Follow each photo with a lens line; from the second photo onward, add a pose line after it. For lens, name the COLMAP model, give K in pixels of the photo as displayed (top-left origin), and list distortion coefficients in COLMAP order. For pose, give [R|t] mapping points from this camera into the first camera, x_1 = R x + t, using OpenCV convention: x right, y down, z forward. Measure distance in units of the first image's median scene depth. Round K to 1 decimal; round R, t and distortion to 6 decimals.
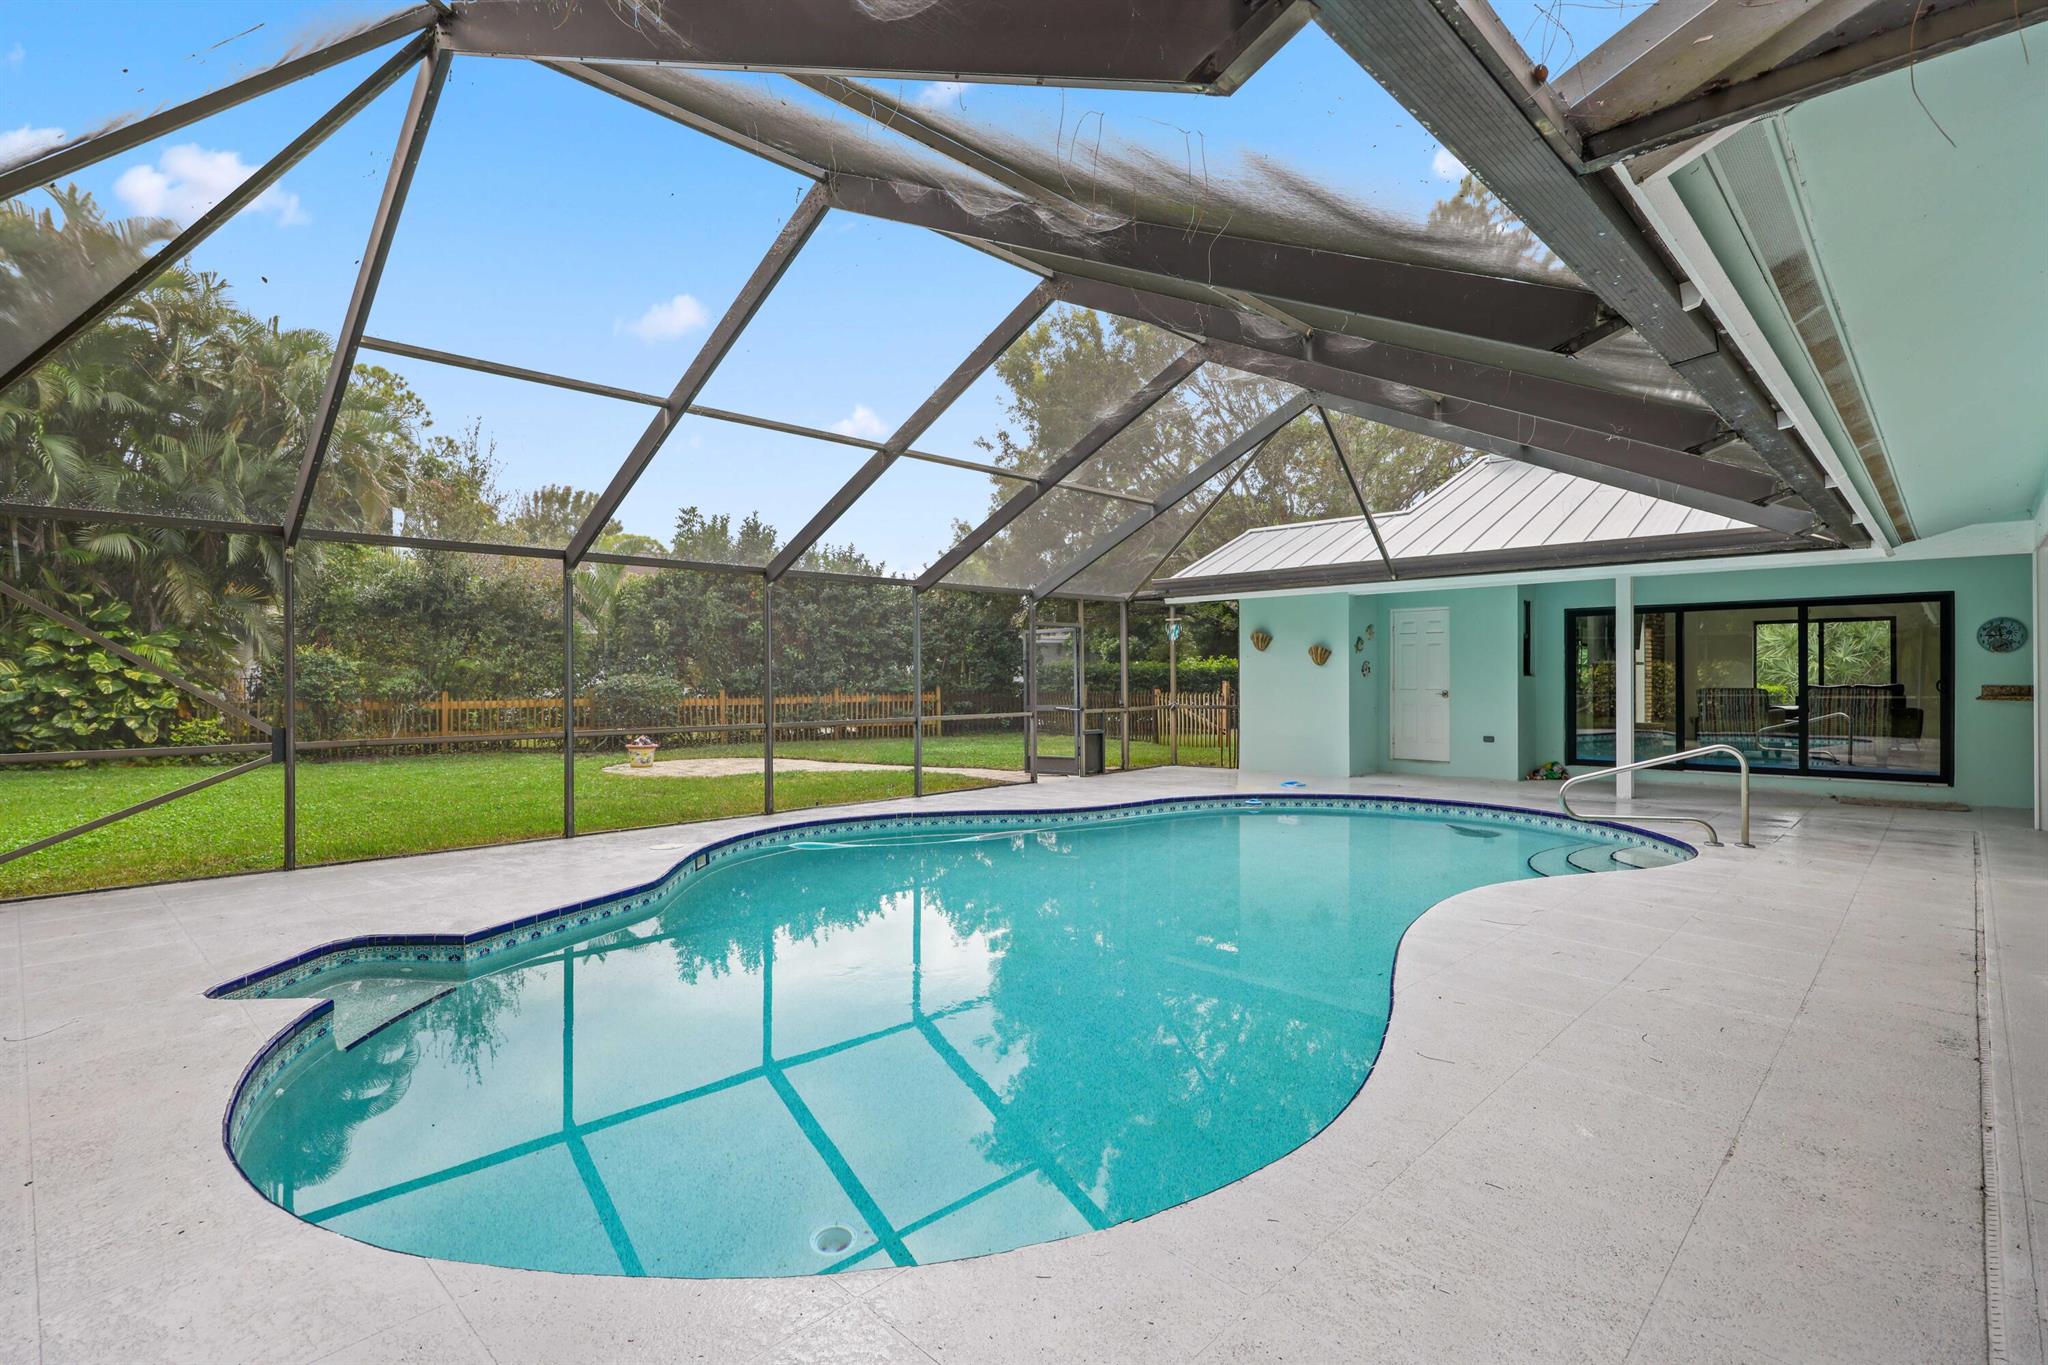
lens RADIAL K [[966.4, 0, 1024.0], [0, 966.4, 682.5], [0, 0, 1]] dist [-0.000207, -0.000030]
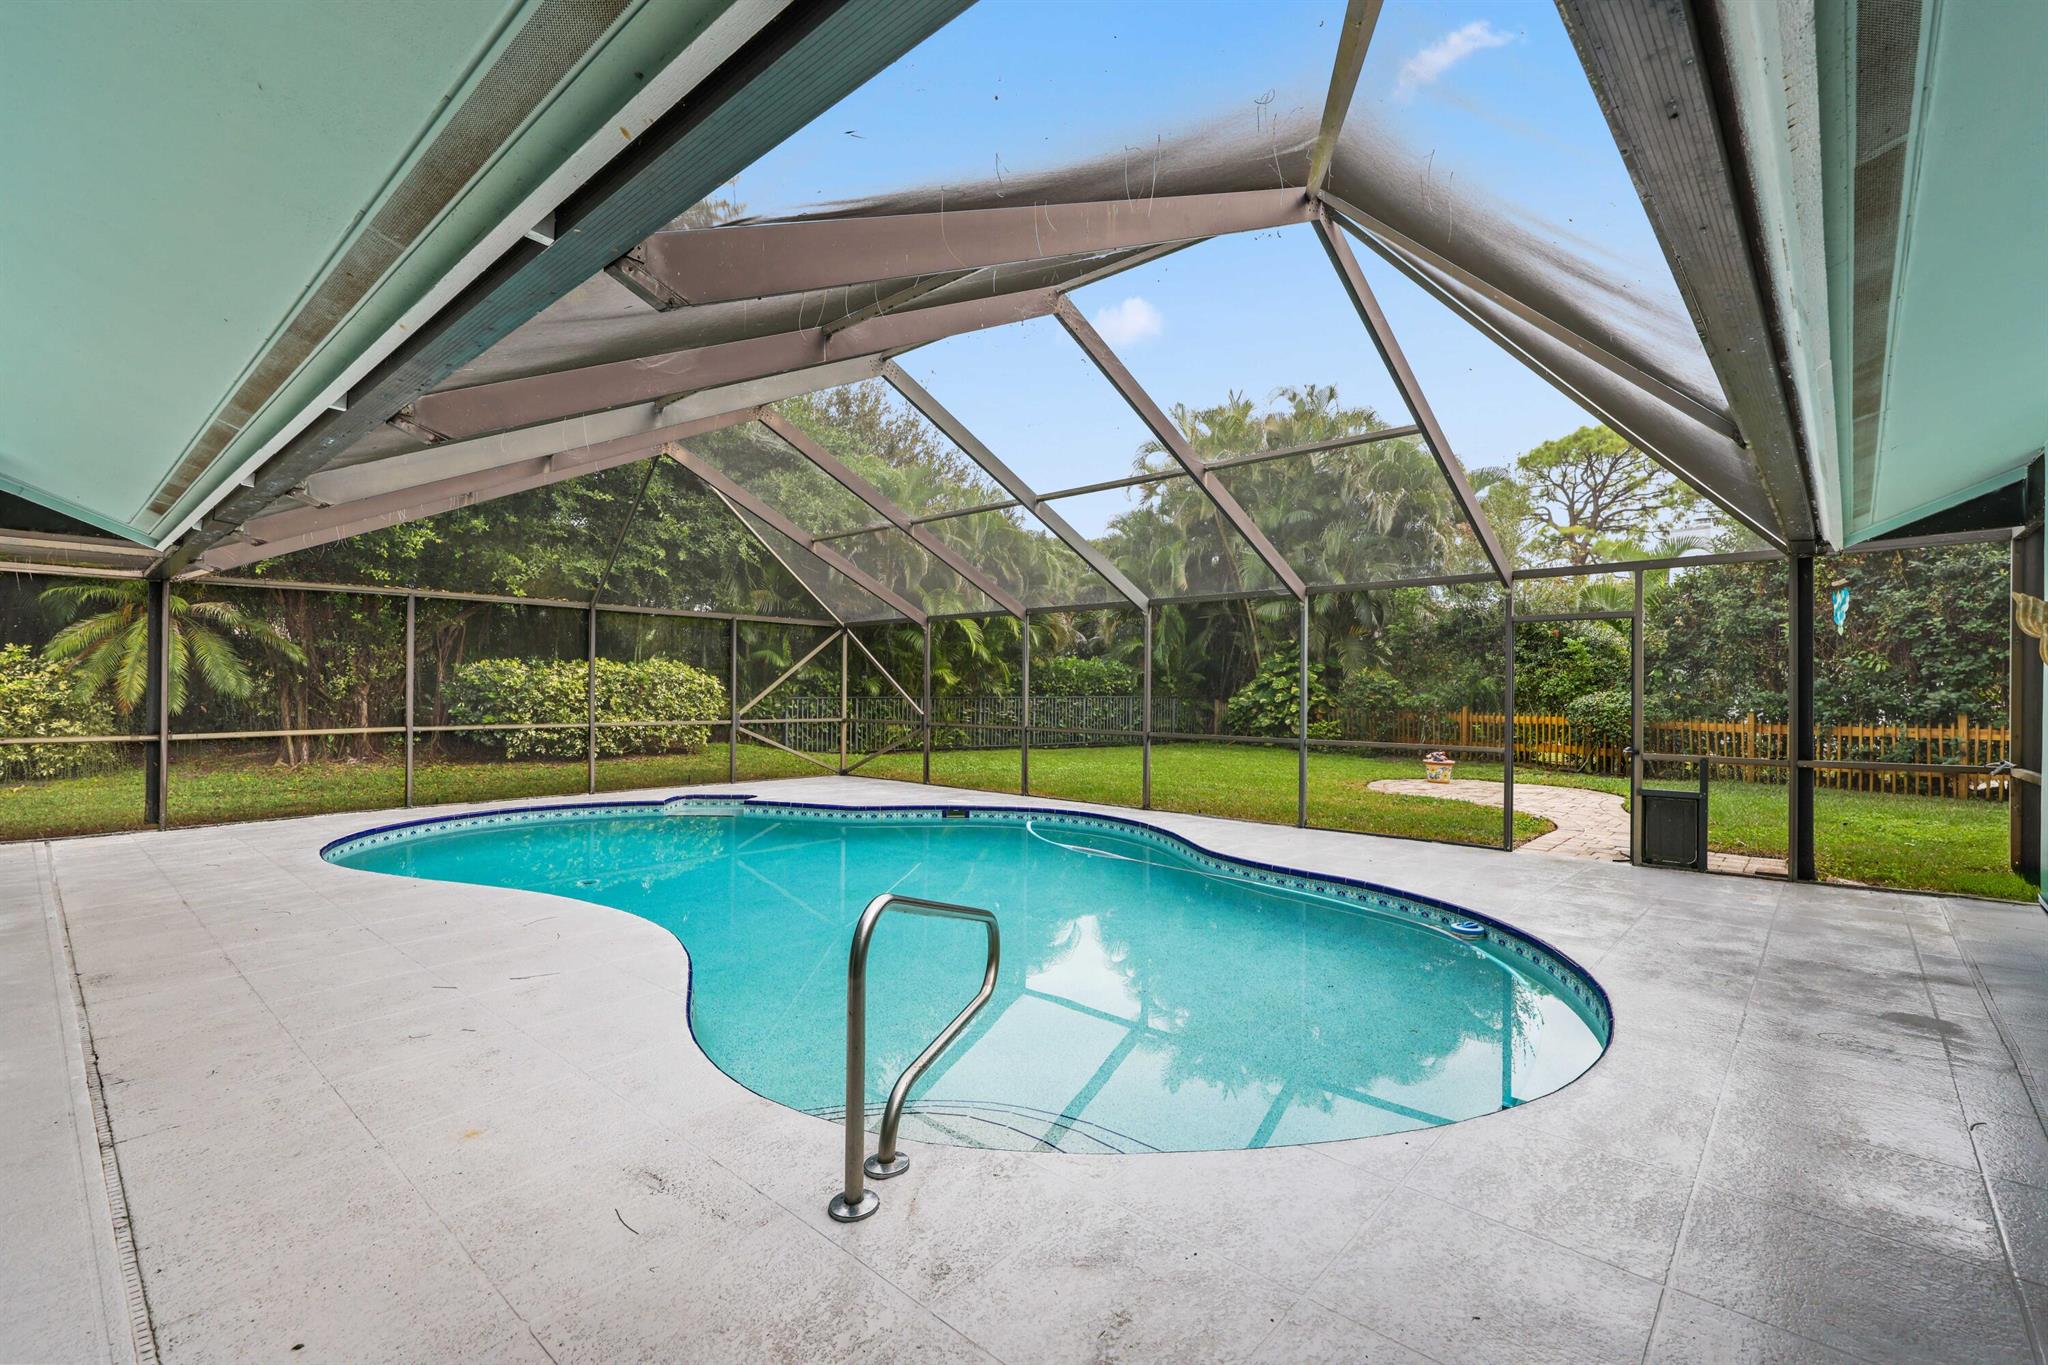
lens RADIAL K [[920.8, 0, 1024.0], [0, 920.8, 682.5], [0, 0, 1]] dist [0.000011, -0.000010]
pose [[0.049596, -0.006321, -0.998749, 0.588926], [-0.011750, 0.999907, -0.006911, -0.006128], [0.998700, 0.012078, 0.049517, 0.567948]]
